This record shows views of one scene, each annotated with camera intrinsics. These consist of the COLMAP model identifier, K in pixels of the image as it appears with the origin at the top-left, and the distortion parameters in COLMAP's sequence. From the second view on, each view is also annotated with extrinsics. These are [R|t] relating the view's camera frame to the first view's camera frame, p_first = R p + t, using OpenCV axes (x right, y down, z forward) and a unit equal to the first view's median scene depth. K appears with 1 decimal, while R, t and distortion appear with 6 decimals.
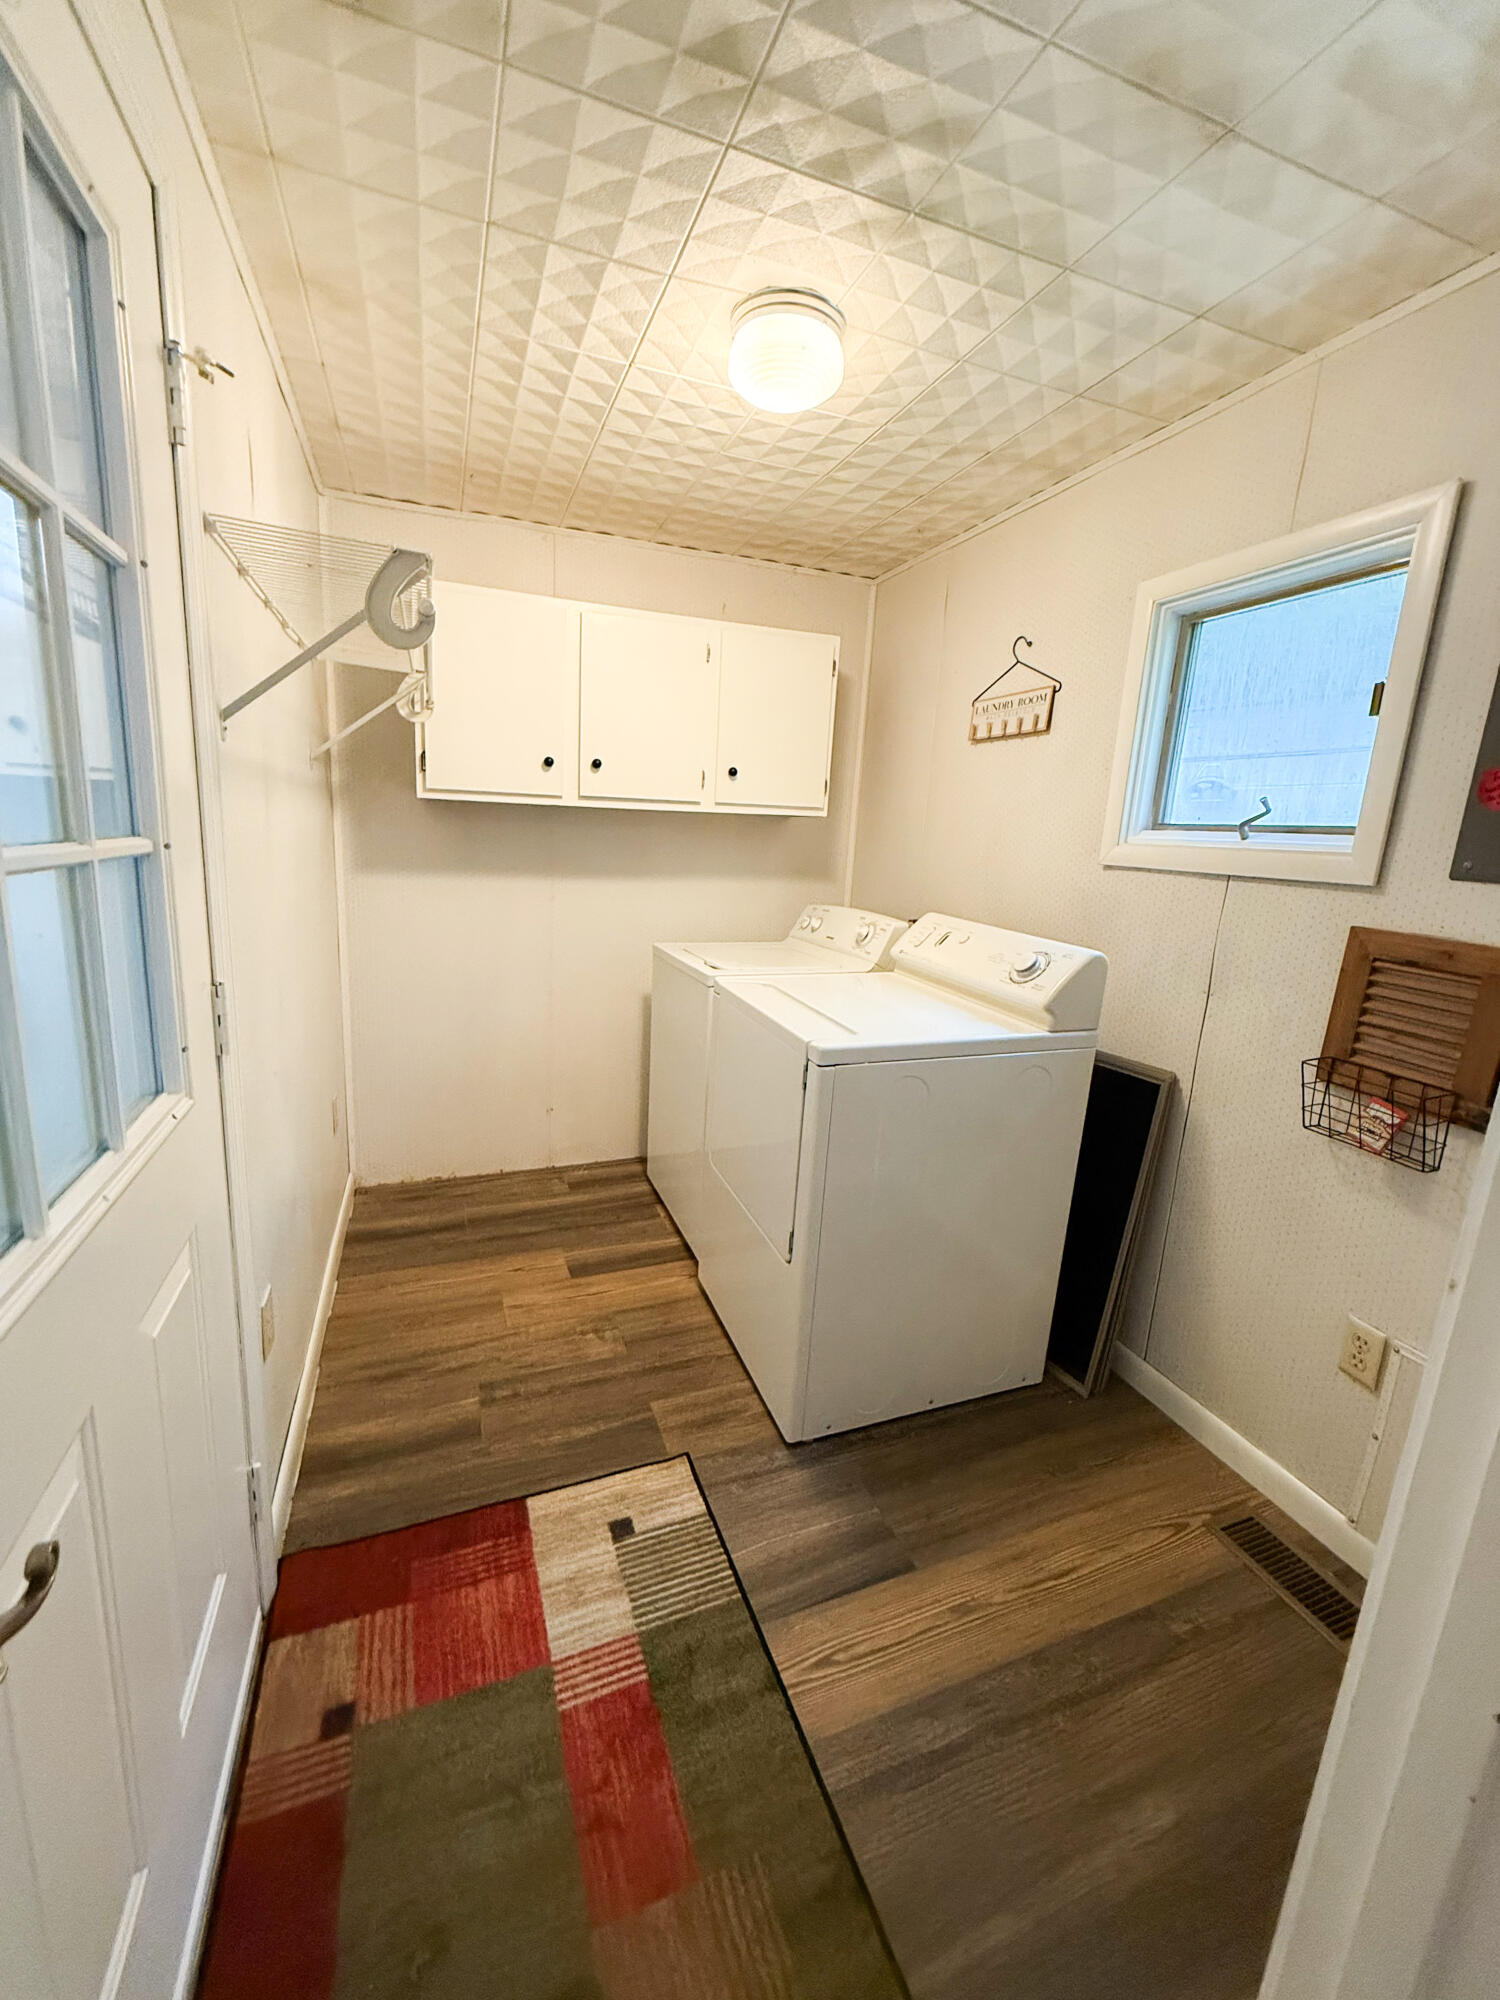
lens RADIAL K [[803.4, 0, 743.8], [0, 803.4, 996.4], [0, 0, 1]] dist [-0.003299, 0.000004]
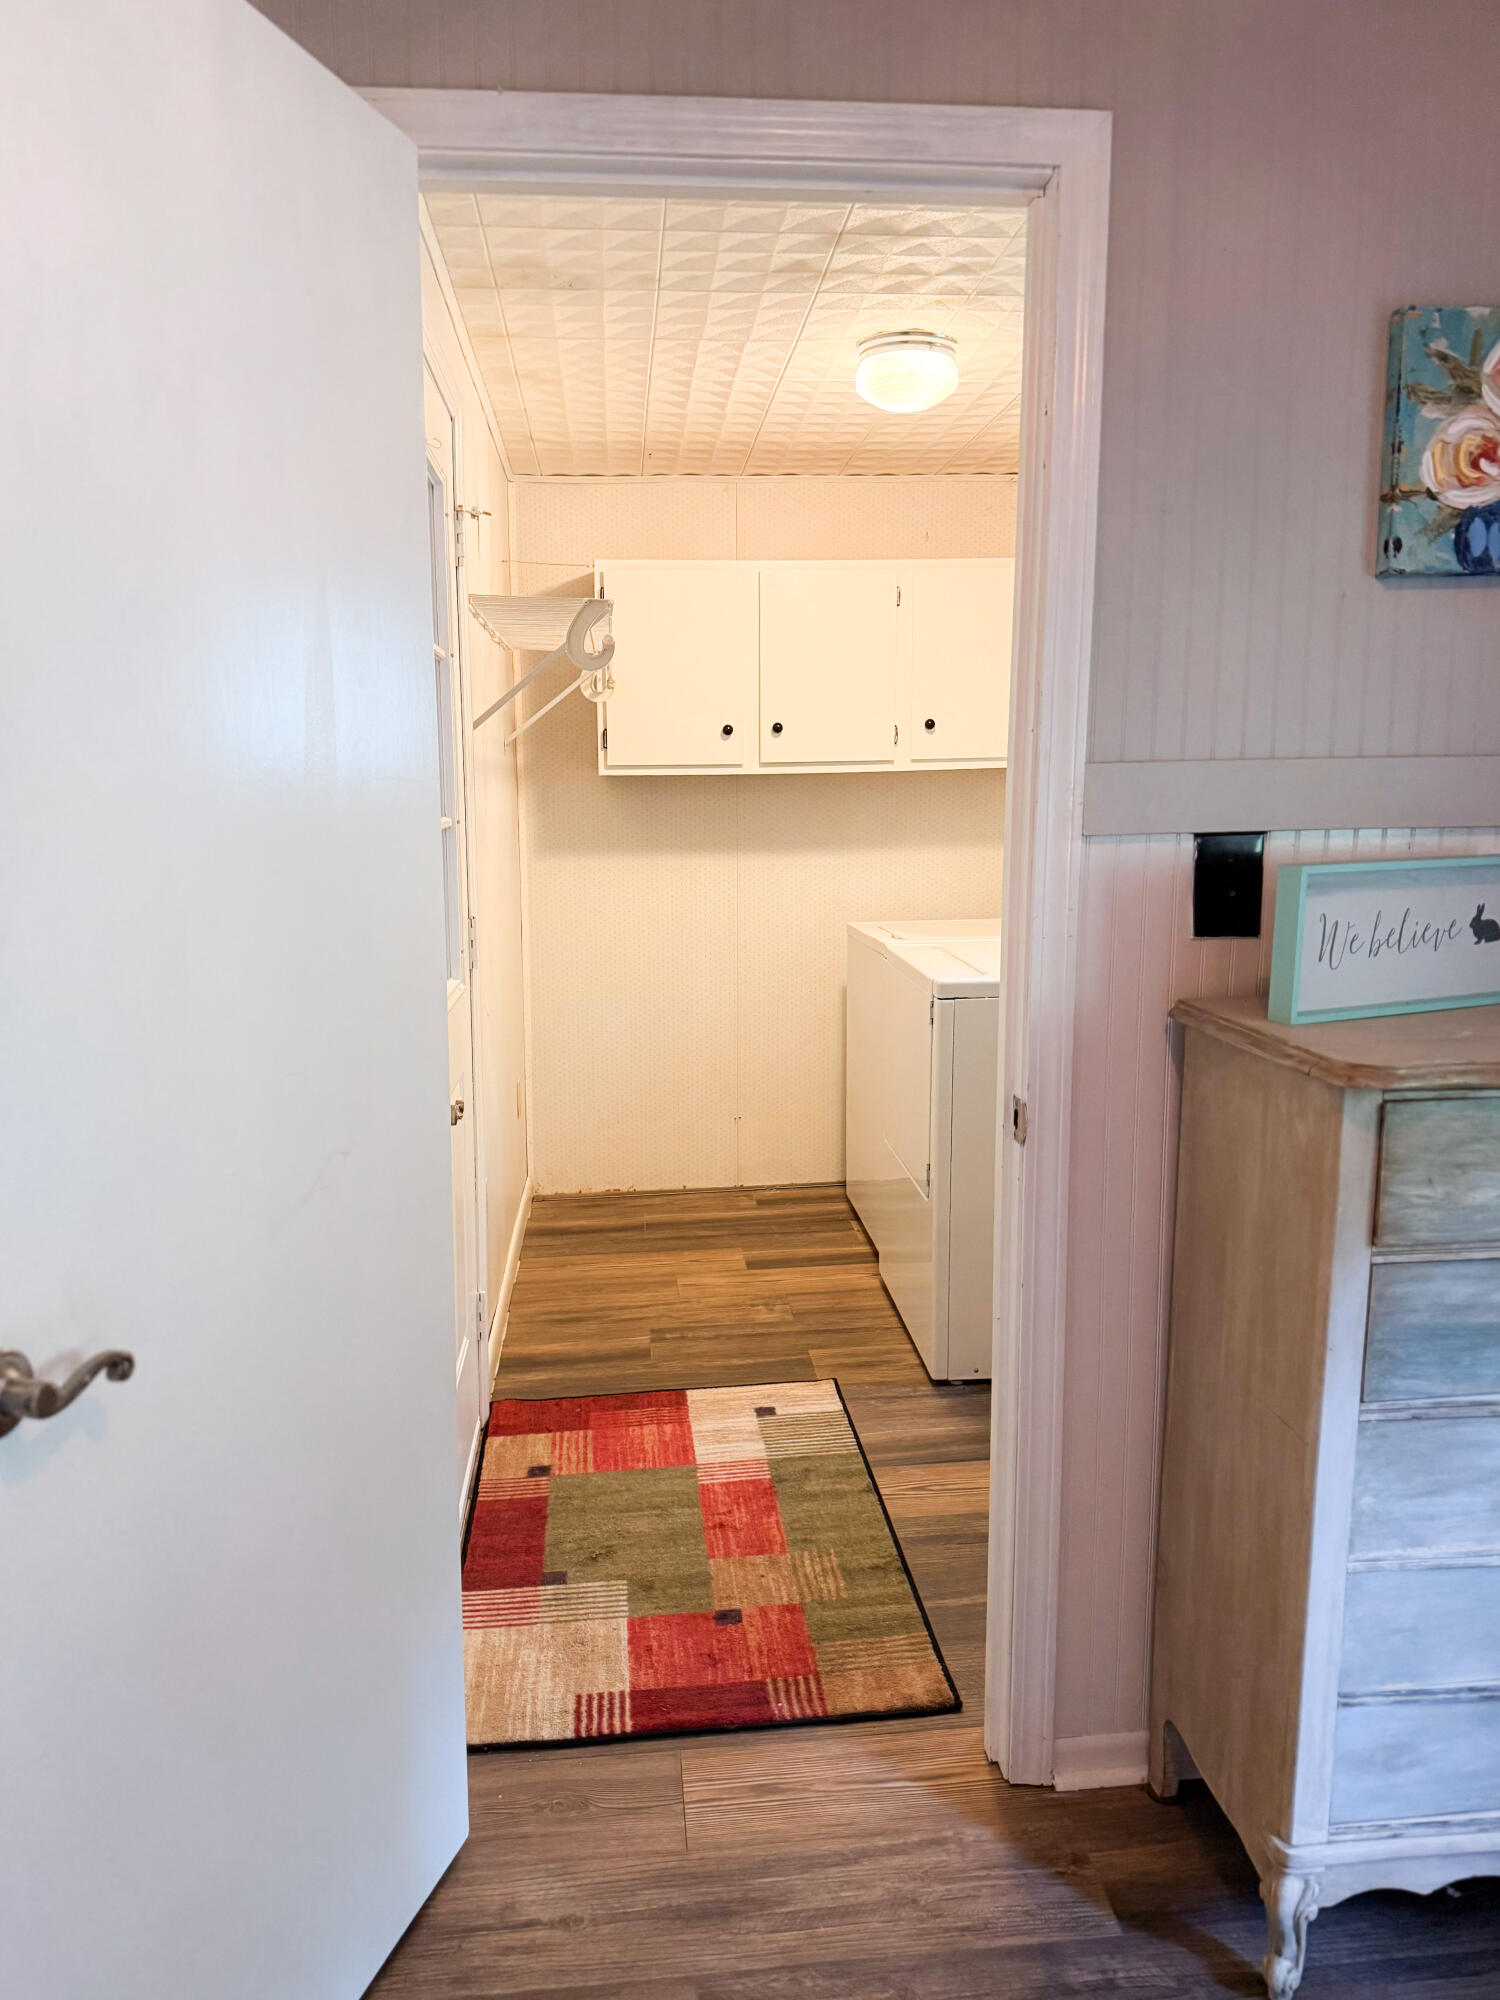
lens RADIAL K [[1389.9, 0, 751.0], [0, 1389.9, 997.5], [0, 0, 1]] dist [0.078054, -0.000855]
pose [[0.963372, -0.014869, -0.267755, 0.276540], [-0.000978, 0.998260, -0.058954, 0.153232], [0.268165, 0.057057, 0.961682, -0.706428]]
